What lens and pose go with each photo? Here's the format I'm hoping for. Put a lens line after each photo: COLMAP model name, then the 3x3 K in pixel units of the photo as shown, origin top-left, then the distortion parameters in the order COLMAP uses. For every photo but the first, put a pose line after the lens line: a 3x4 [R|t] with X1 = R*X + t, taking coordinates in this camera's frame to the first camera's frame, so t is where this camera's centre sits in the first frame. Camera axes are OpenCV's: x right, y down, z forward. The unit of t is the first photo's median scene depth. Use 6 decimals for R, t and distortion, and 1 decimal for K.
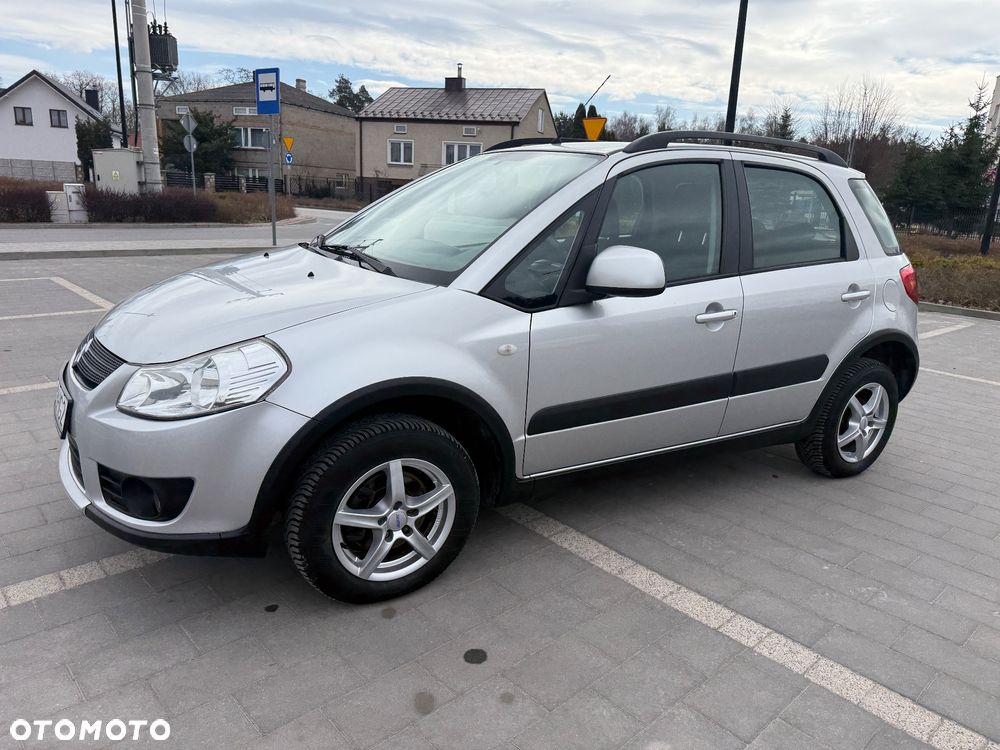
lens RADIAL K [[708.7, 0, 489.4], [0, 708.7, 375.6], [0, 0, 1]] dist [0.033072, -0.038000]
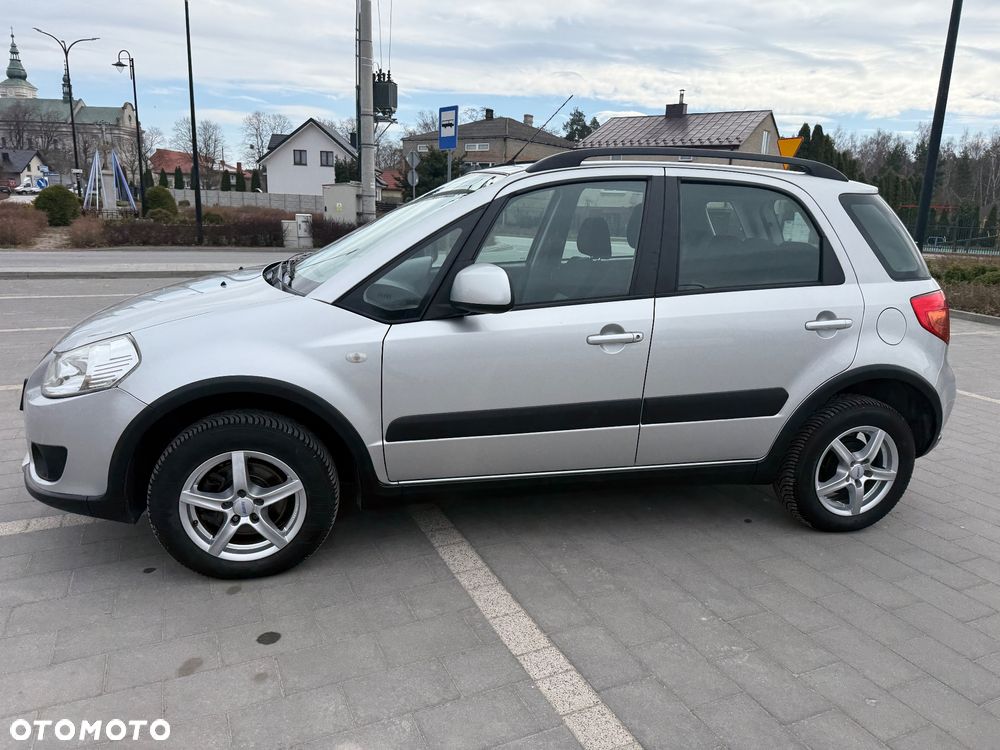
lens RADIAL K [[712.1, 0, 500.0], [0, 712.1, 375.0], [0, 0, 1]] dist [0.026630, -0.030035]
pose [[0.953826, 0.055568, -0.295173, 0.074111], [-0.067165, 0.997312, -0.029286, 0.000750], [0.292753, 0.047759, 0.954995, 0.006613]]
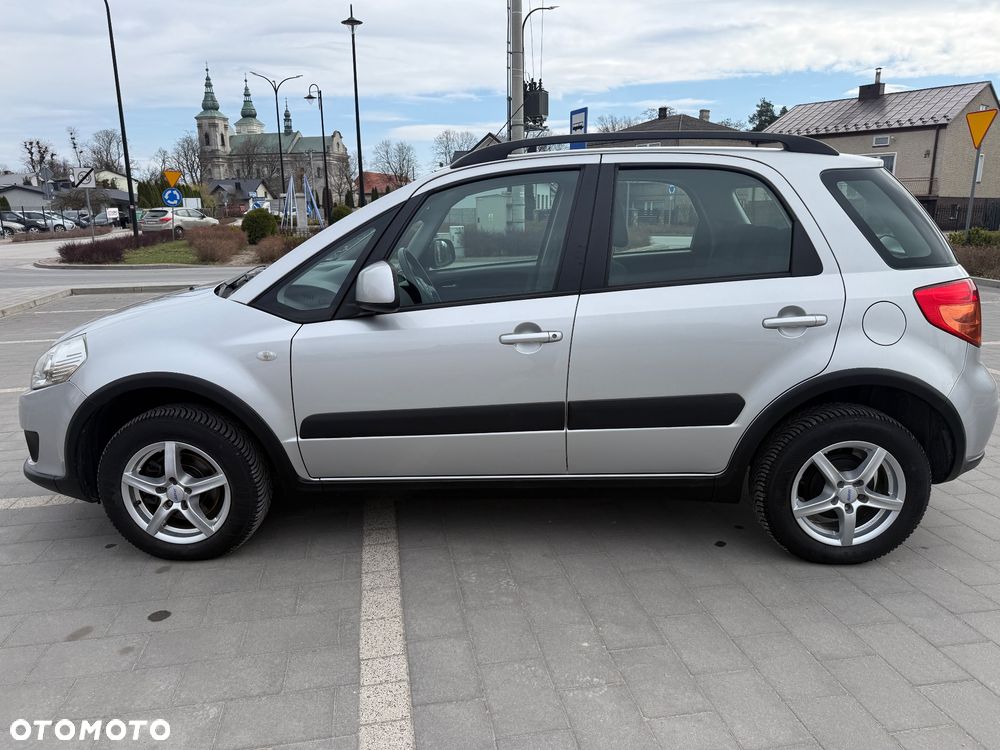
lens RADIAL K [[708.7, 0, 489.4], [0, 708.7, 375.6], [0, 0, 1]] dist [0.033072, -0.038000]
pose [[0.840875, 0.065043, -0.537307, 0.123931], [-0.086465, 0.996146, -0.014730, -0.002751], [0.534278, 0.058845, 0.843258, 0.034295]]
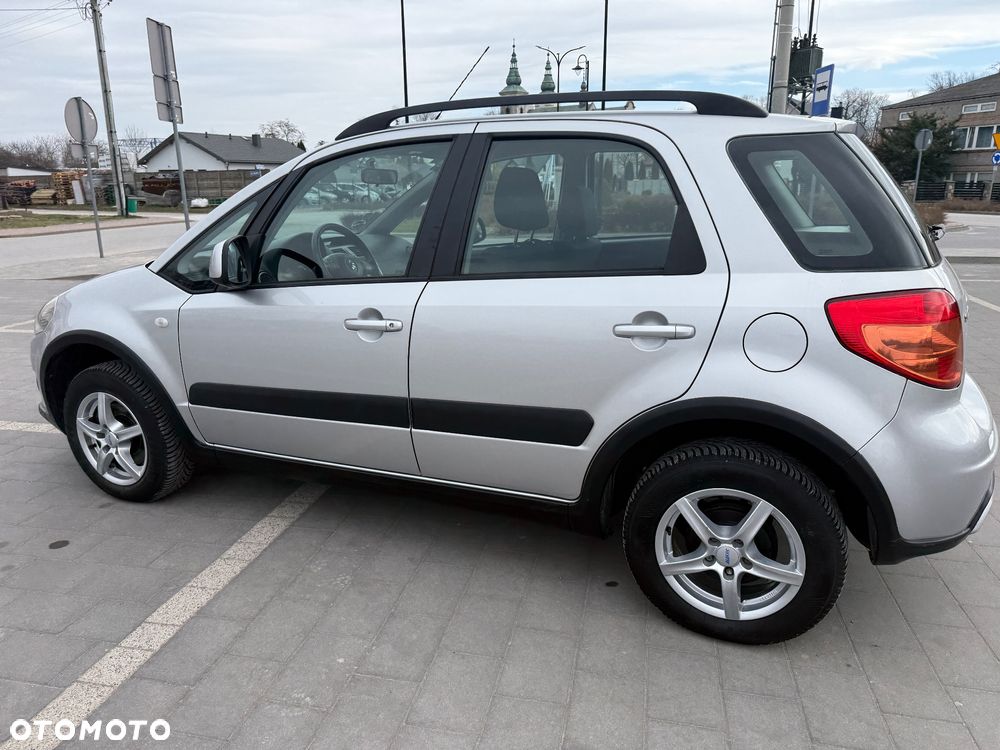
lens RADIAL K [[712.1, 0, 500.0], [0, 712.1, 375.0], [0, 0, 1]] dist [0.026630, -0.030035]
pose [[0.583112, 0.159725, -0.796535, 0.176550], [-0.174993, 0.982160, 0.068842, -0.017702], [0.793321, 0.099246, 0.600660, 0.100243]]
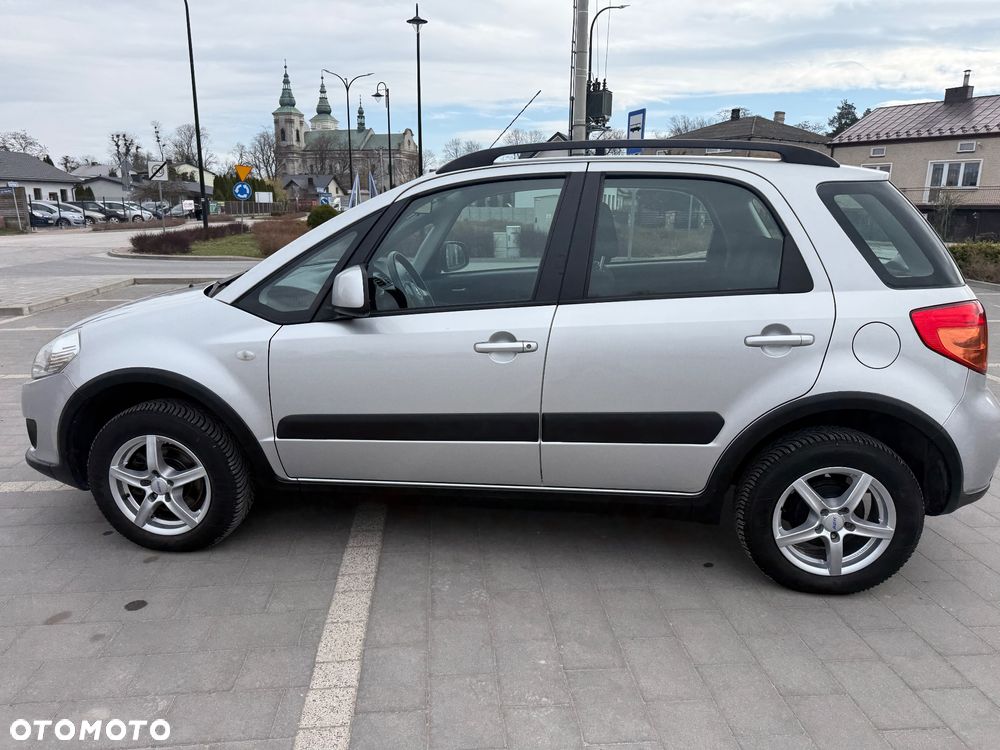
lens RADIAL K [[712.1, 0, 500.0], [0, 712.1, 375.0], [0, 0, 1]] dist [0.026630, -0.030035]
pose [[0.796440, 0.096418, -0.596981, 0.138129], [-0.125647, 0.992047, -0.007403, -0.006577], [0.591520, 0.080904, 0.802221, 0.045457]]
